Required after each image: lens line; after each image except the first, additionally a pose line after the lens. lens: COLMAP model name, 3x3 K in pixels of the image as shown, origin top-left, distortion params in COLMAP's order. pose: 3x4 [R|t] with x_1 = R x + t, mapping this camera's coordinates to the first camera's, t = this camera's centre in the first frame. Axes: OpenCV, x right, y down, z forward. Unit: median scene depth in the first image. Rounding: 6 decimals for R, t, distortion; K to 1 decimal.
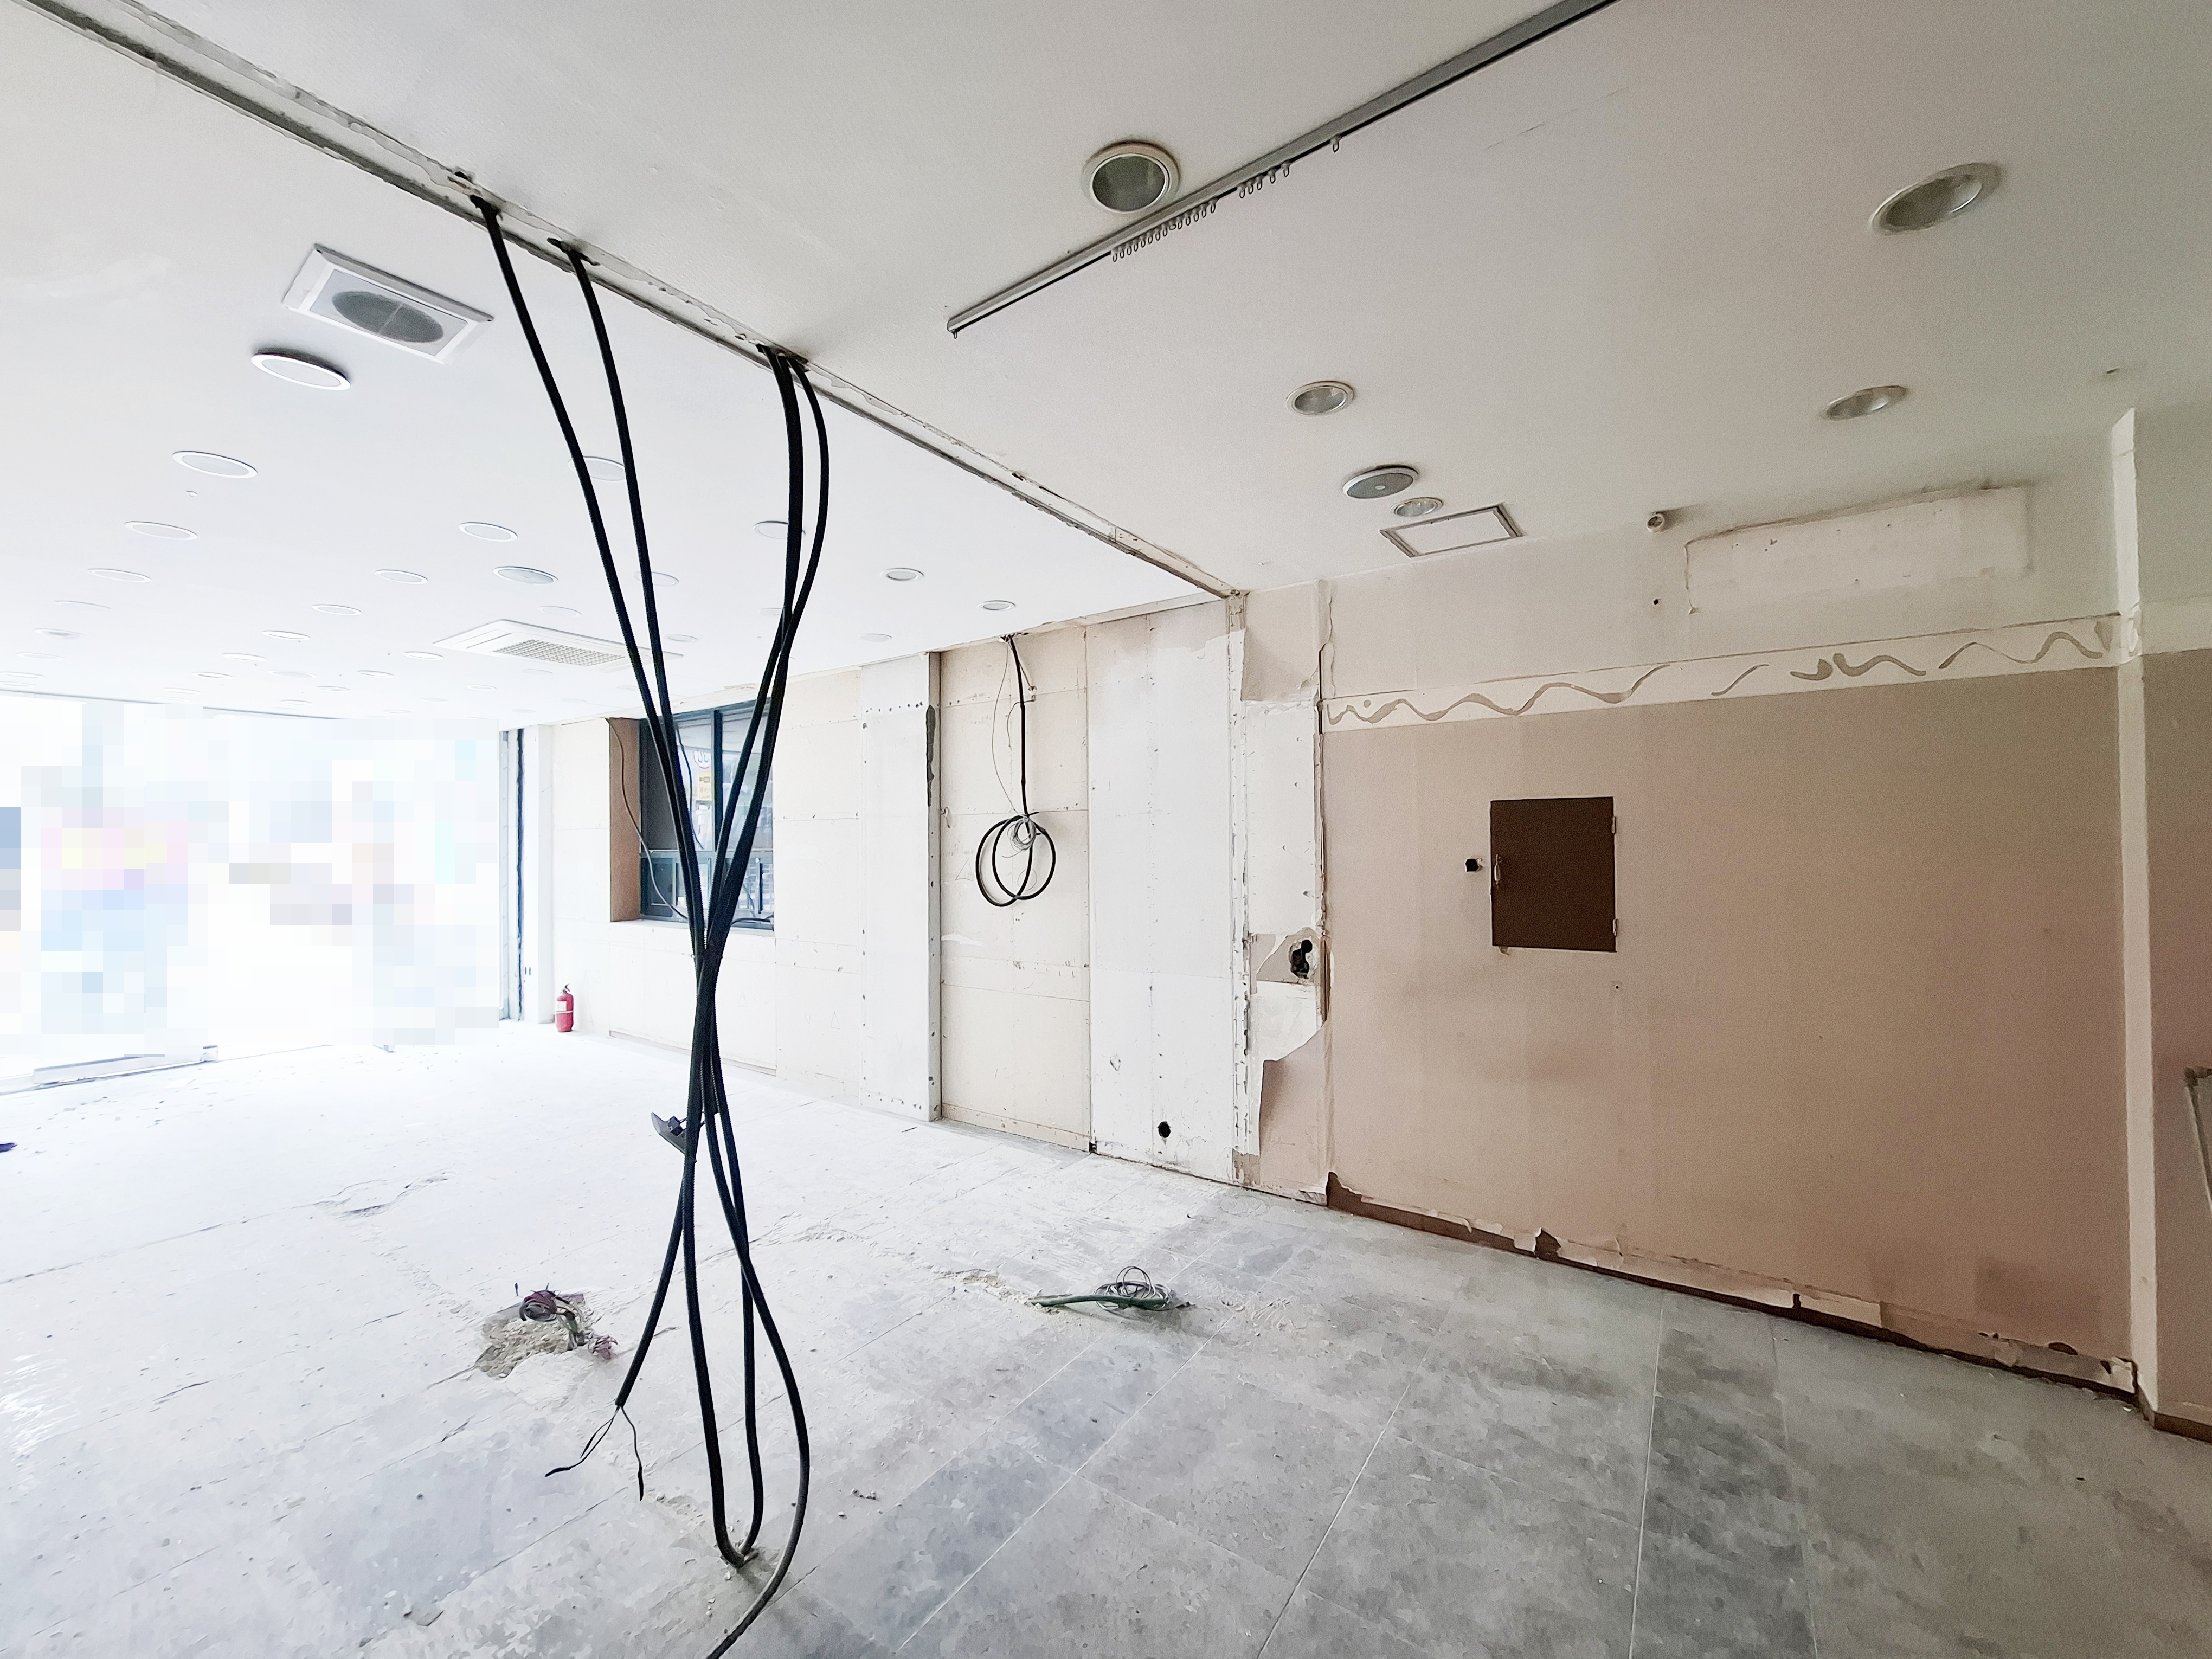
lens RADIAL K [[877.6, 0, 1102.7], [0, 877.6, 832.6], [0, 0, 1]] dist [-0.002507, 0.000227]
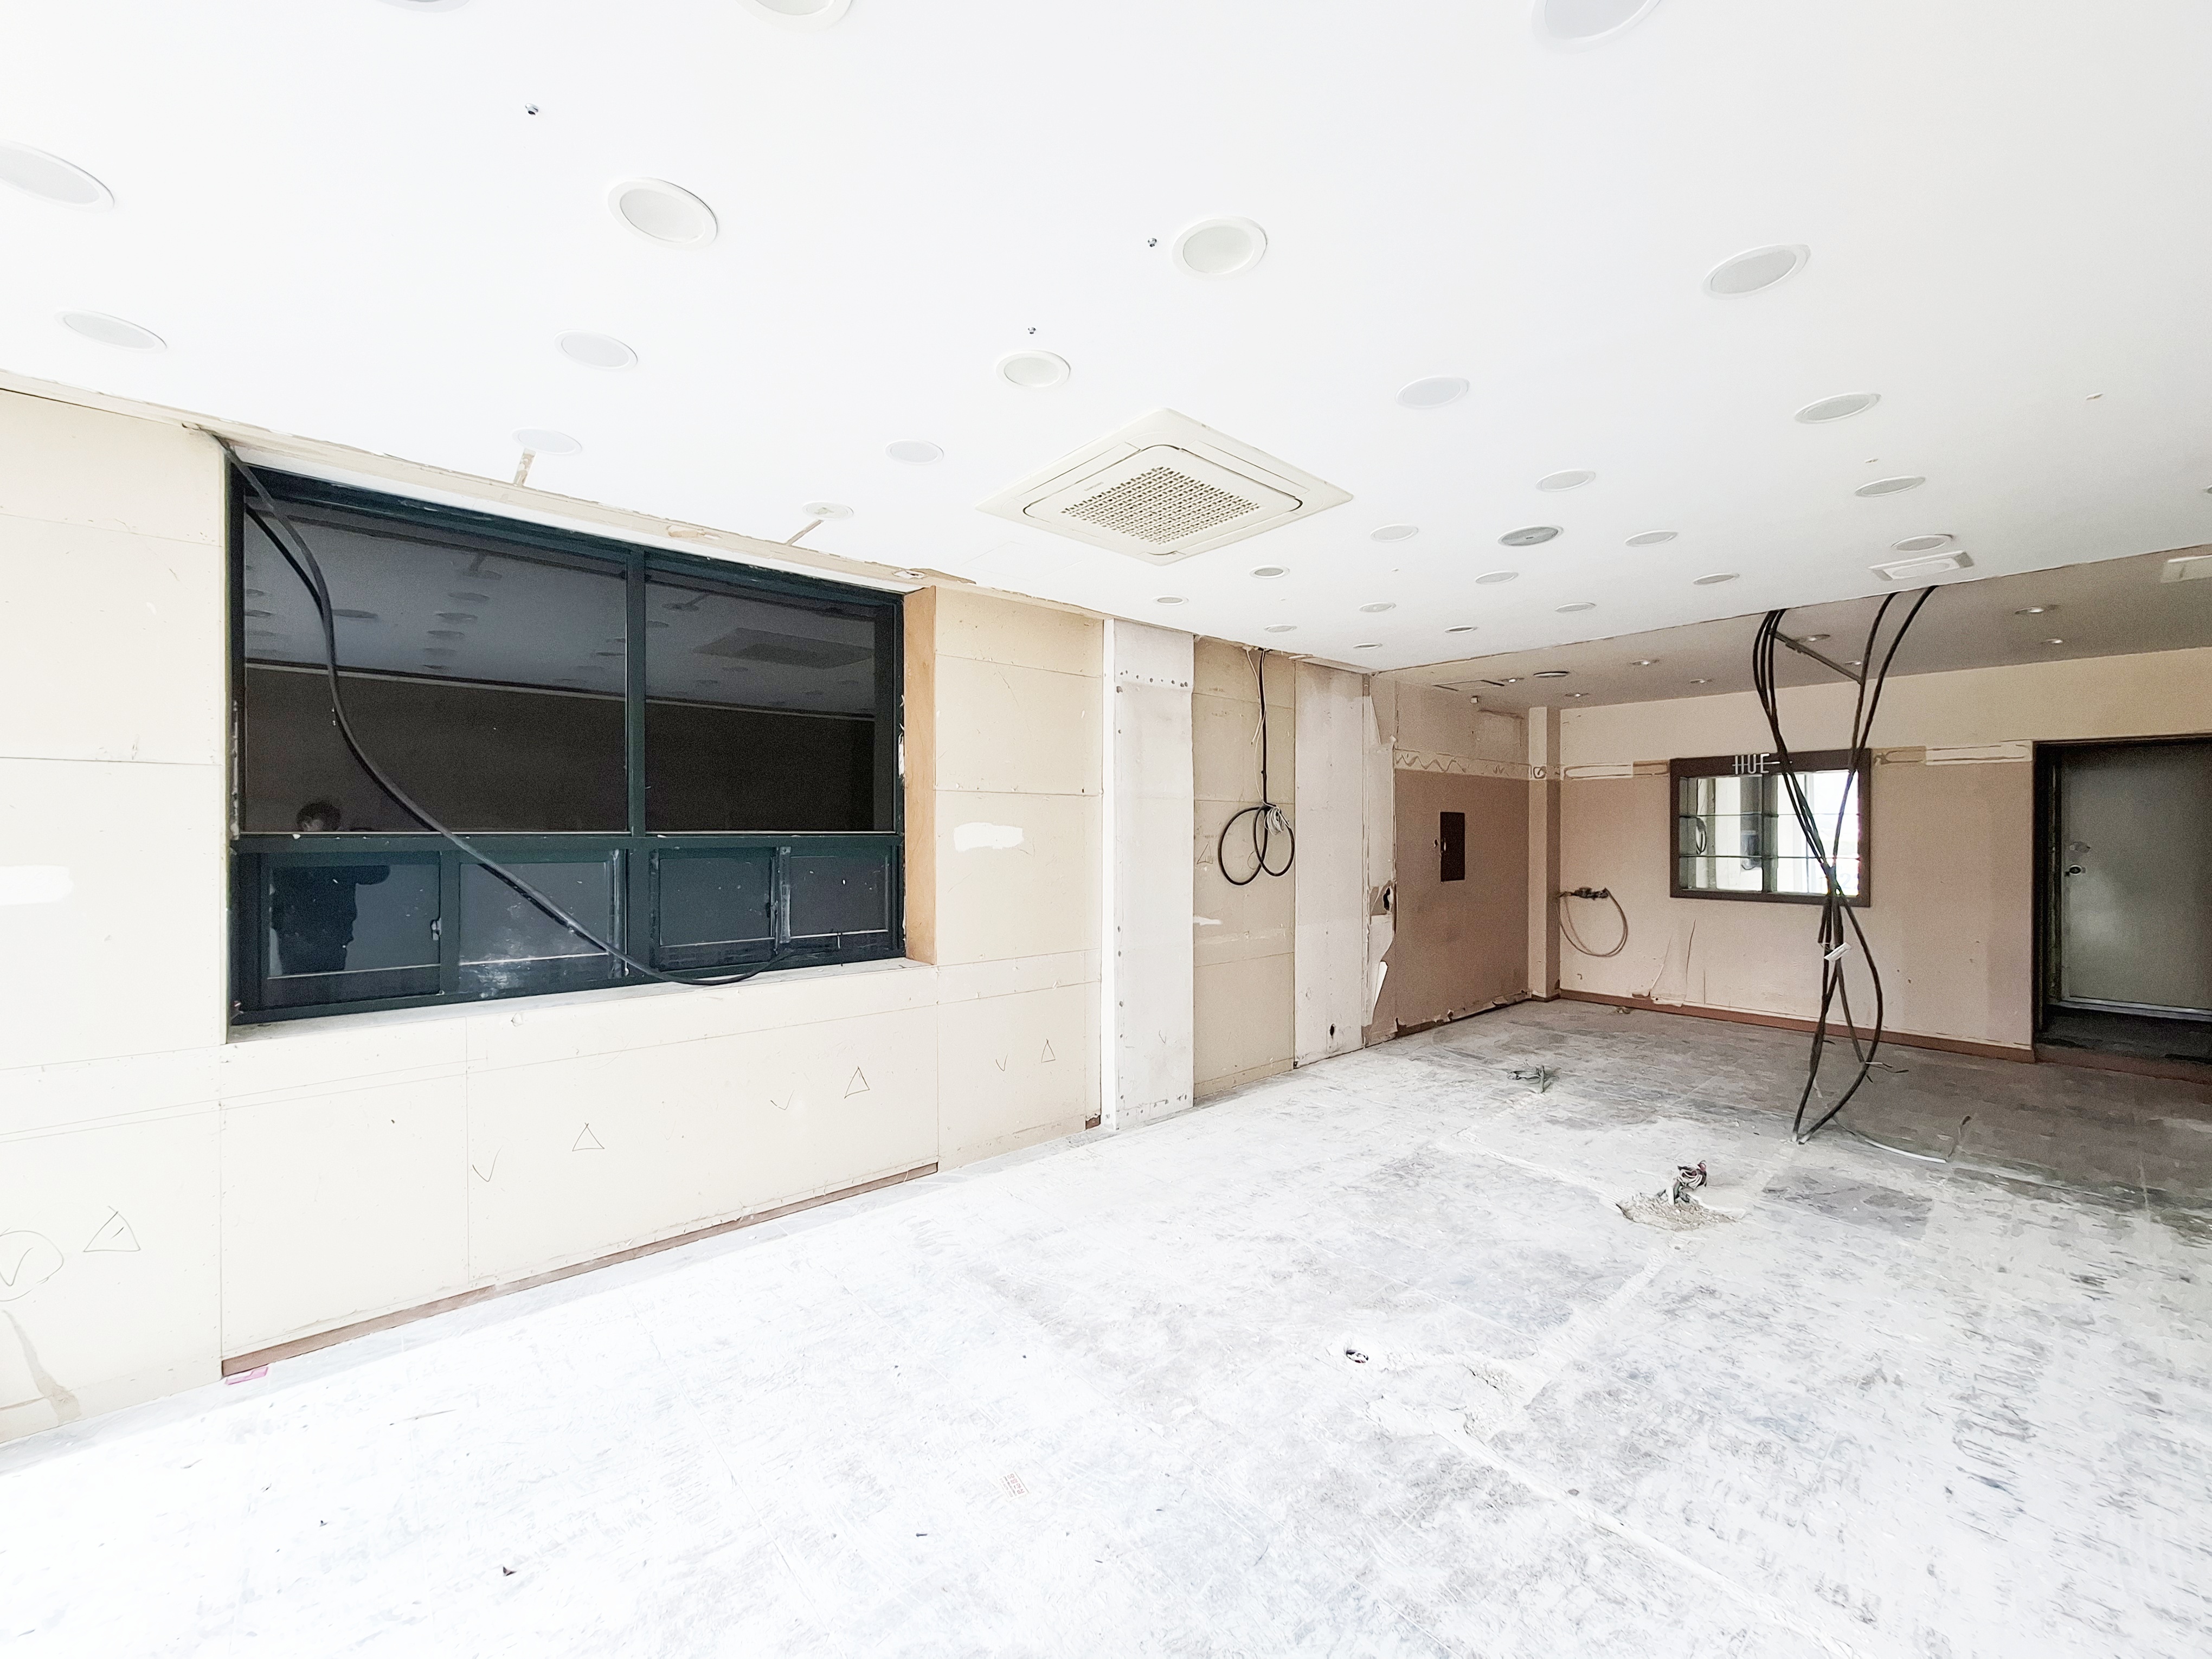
lens RADIAL K [[877.6, 0, 1102.7], [0, 877.6, 832.6], [0, 0, 1]] dist [-0.002507, 0.000227]
pose [[0.235702, 0.011470, 0.971758, -1.672232], [-0.014896, 0.999856, -0.008189, 0.039213], [-0.971711, -0.012545, 0.235839, 1.217845]]
